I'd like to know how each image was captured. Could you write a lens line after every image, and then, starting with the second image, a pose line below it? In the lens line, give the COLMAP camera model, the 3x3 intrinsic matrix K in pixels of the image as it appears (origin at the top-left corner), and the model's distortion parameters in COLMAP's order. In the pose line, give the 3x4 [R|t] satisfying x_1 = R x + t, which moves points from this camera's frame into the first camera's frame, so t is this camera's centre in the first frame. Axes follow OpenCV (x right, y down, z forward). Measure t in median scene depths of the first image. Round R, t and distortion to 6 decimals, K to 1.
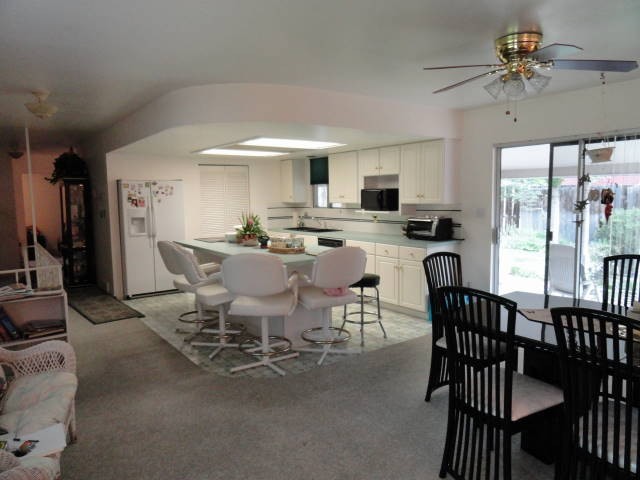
lens RADIAL K [[444.1, 0, 323.2], [0, 444.1, 236.1], [0, 0, 1]] dist [0.006050, -0.000058]
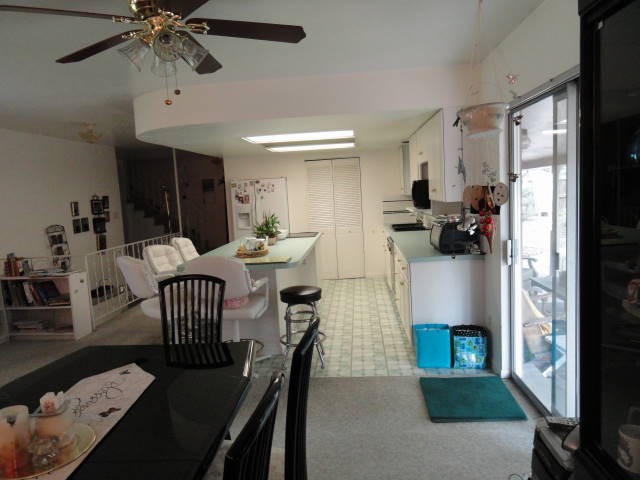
lens RADIAL K [[444.1, 0, 320.9], [0, 444.1, 240.5], [0, 0, 1]] dist [0.006050, -0.000058]
pose [[0.749508, 0.050295, -0.660082, 0.483824], [-0.019477, 0.998353, 0.053954, -0.036499], [0.661709, -0.027583, 0.749254, 0.279527]]
